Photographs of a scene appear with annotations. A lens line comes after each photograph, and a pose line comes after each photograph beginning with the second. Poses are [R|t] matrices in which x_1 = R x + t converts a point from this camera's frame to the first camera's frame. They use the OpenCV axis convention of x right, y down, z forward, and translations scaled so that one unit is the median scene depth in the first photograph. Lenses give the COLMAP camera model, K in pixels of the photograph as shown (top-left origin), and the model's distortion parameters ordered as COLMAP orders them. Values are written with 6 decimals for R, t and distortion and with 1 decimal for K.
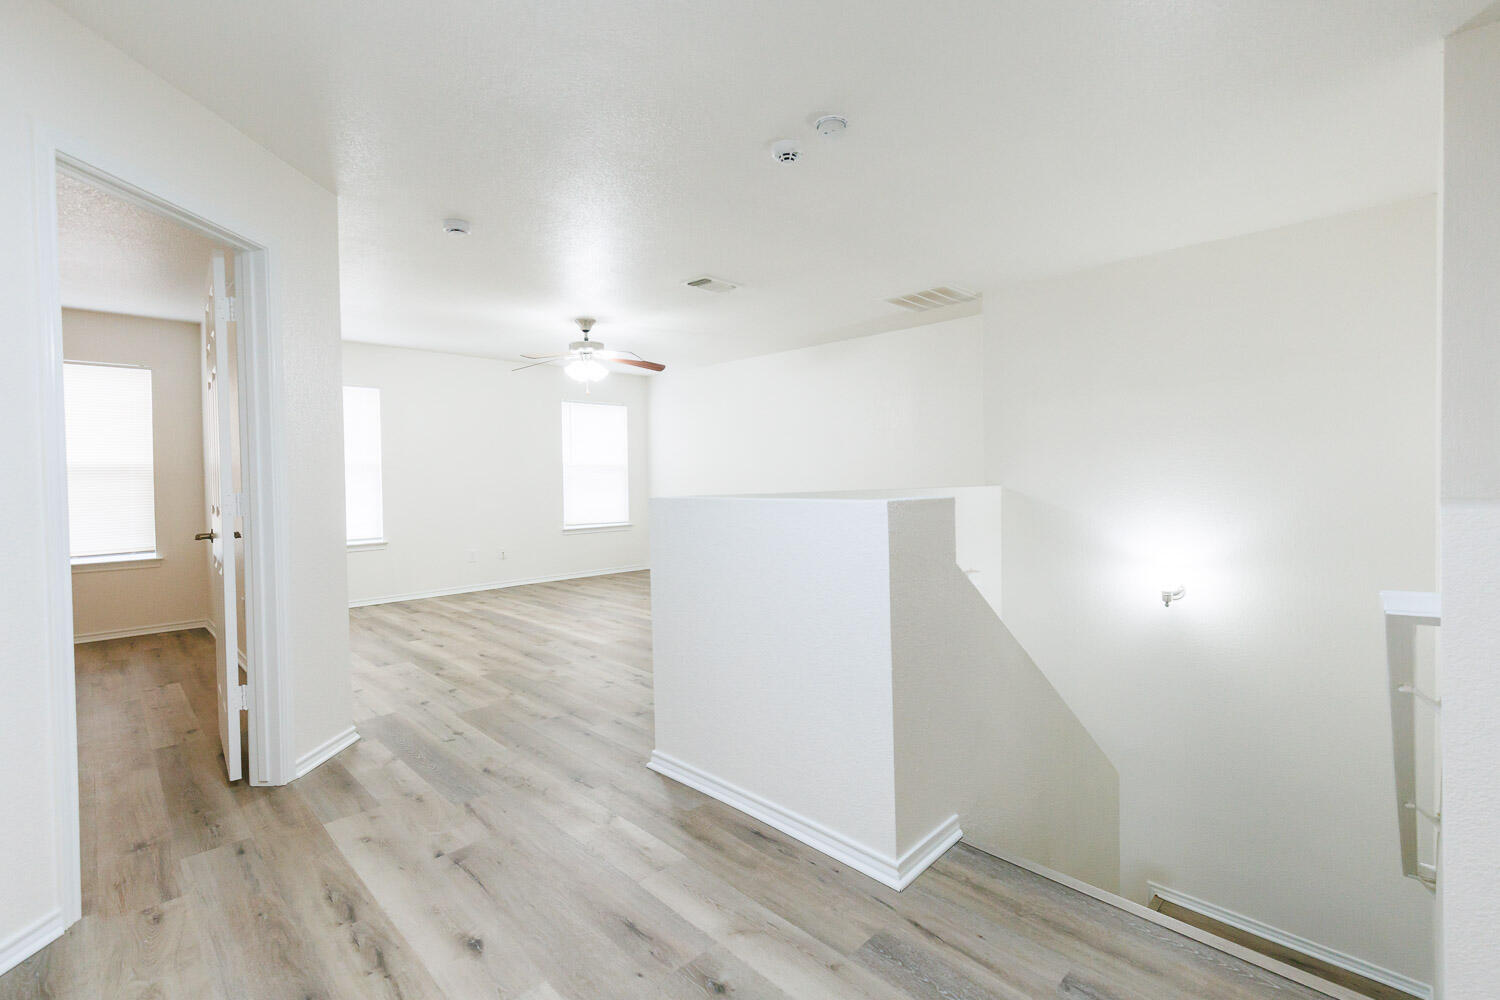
lens RADIAL K [[670.7, 0, 750.9], [0, 670.7, 490.7], [0, 0, 1]] dist [0.004403, -0.000990]
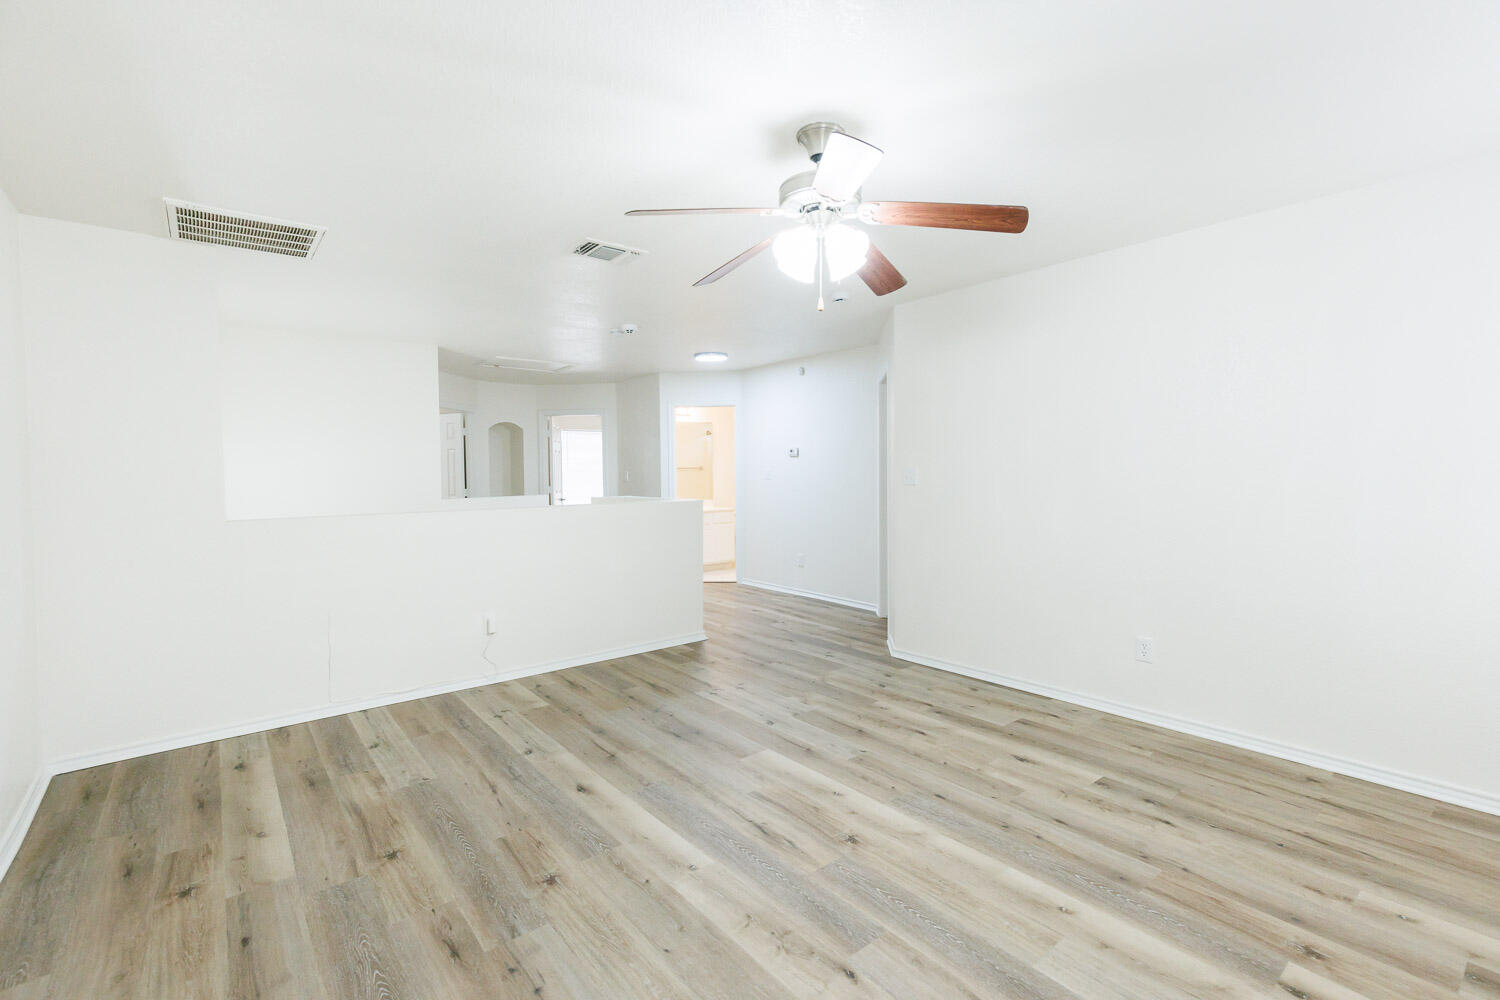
lens RADIAL K [[676.5, 0, 756.3], [0, 676.5, 481.7], [0, 0, 1]] dist [0.006625, -0.000594]
pose [[-0.995246, 0.021180, 0.095064, -0.244830], [0.024884, 0.998970, 0.037946, -0.055239], [-0.094163, 0.040131, -0.994748, 1.453951]]
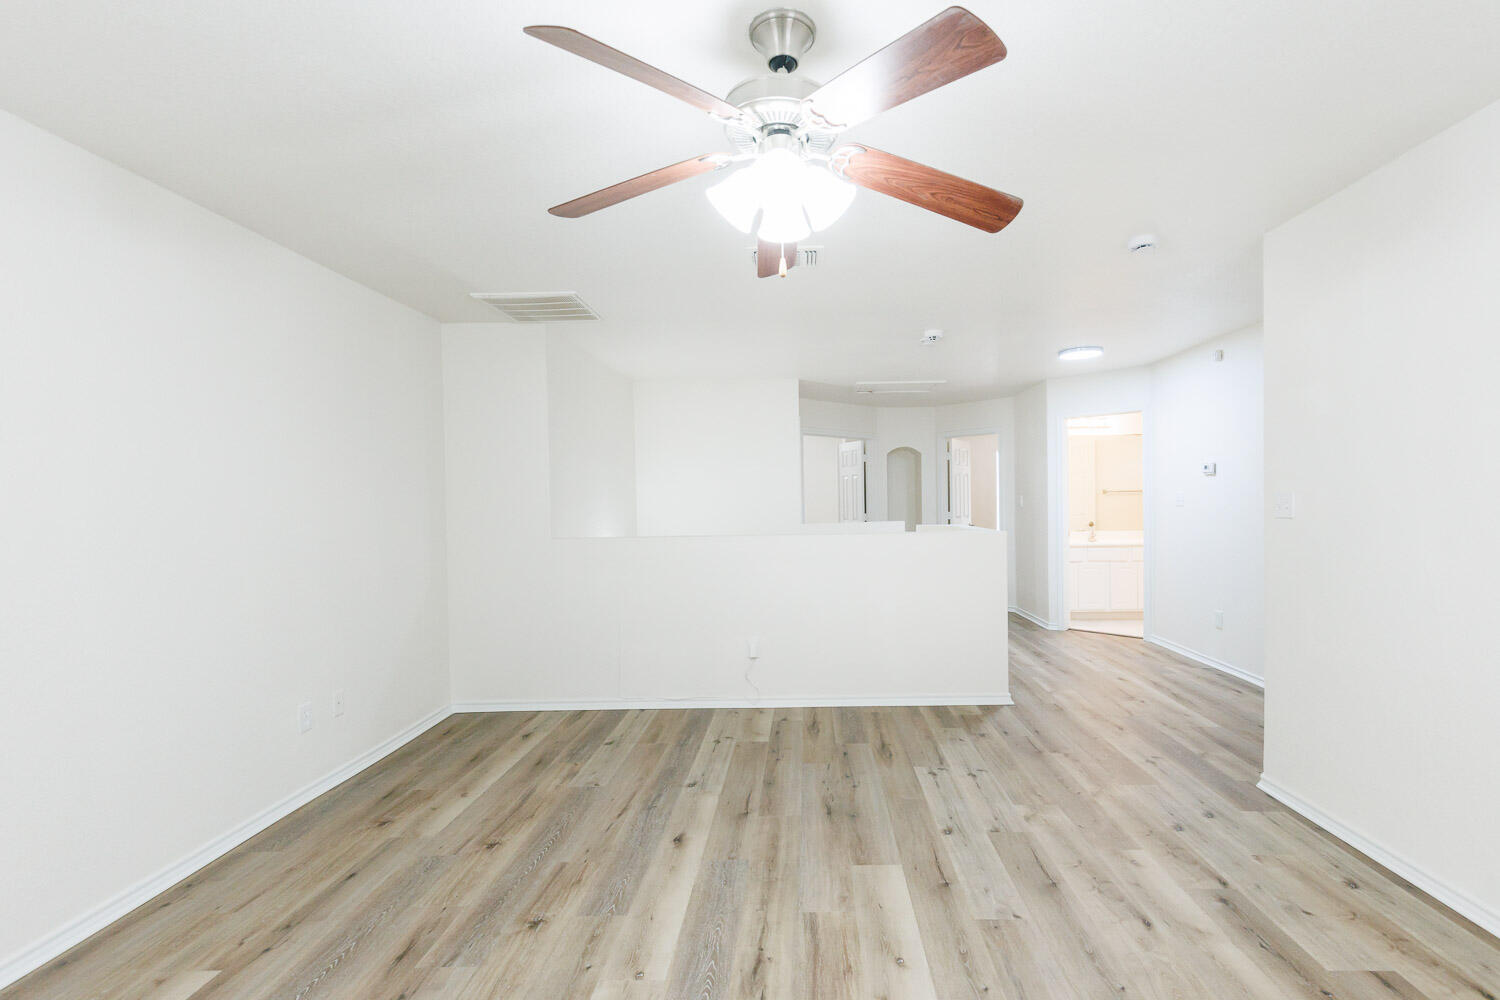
lens RADIAL K [[690.9, 0, 798.2], [0, 690.9, 503.4], [0, 0, 1]] dist [0.008686, -0.000444]
pose [[-0.704273, 0.017579, 0.709712, -0.476386], [0.038600, 0.999163, 0.013556, -0.047848], [-0.708879, 0.036942, -0.704362, 1.237681]]
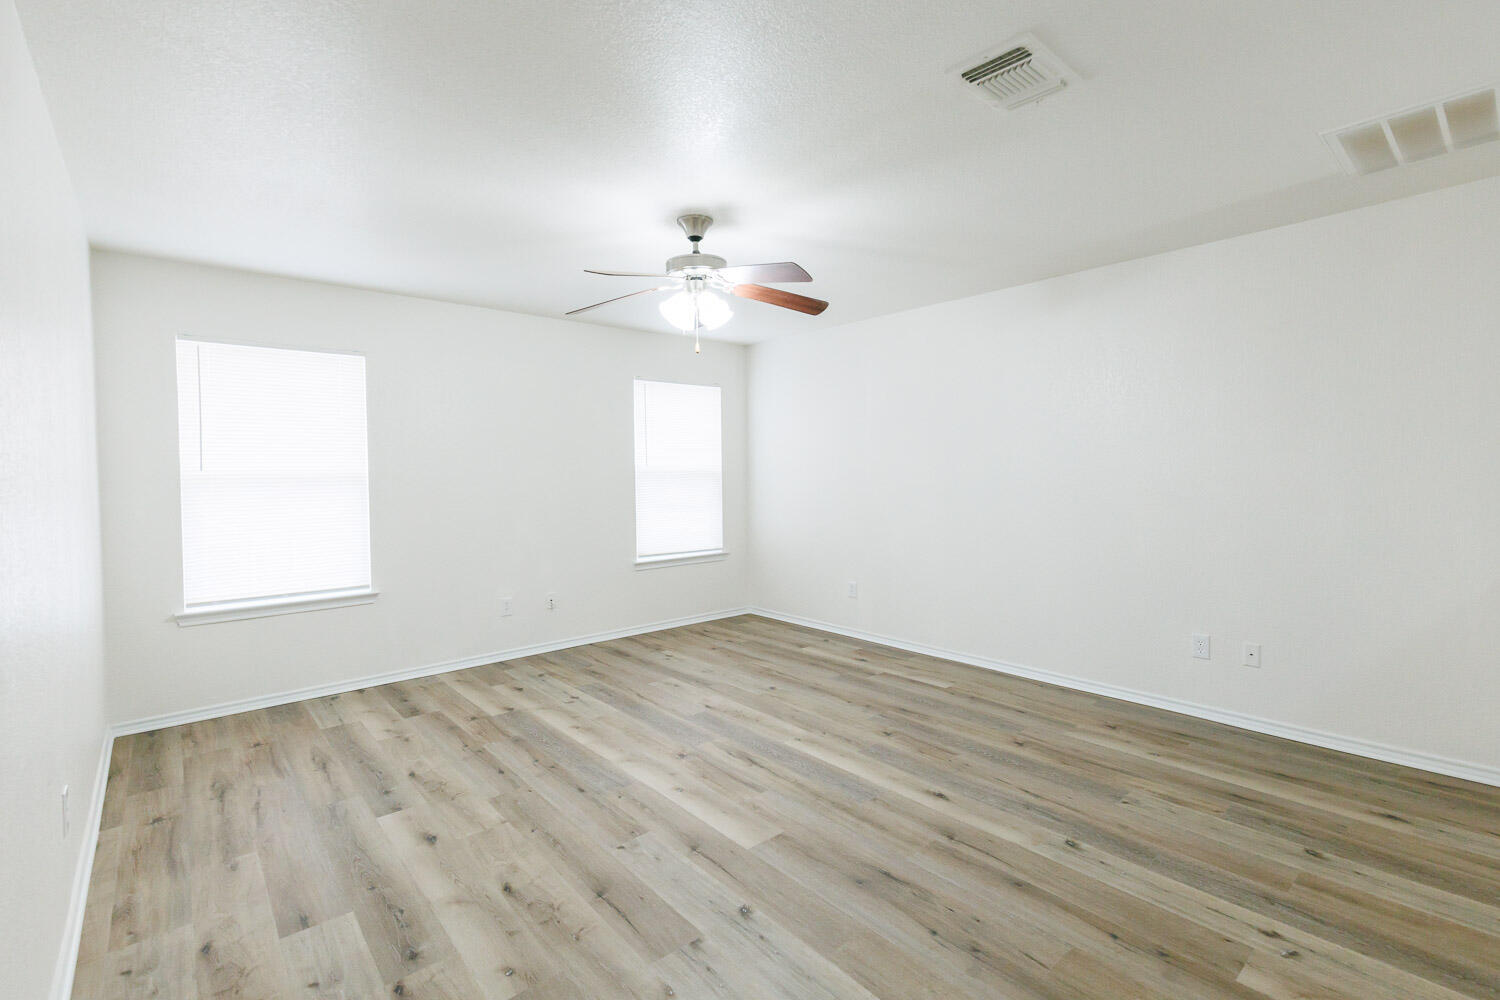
lens RADIAL K [[670.7, 0, 750.9], [0, 670.7, 490.7], [0, 0, 1]] dist [0.004403, -0.000990]
pose [[0.997925, 0.000905, -0.064382, -0.164788], [-0.000410, 0.999970, 0.007706, -0.033069], [0.064387, -0.007663, 0.997896, 0.447716]]
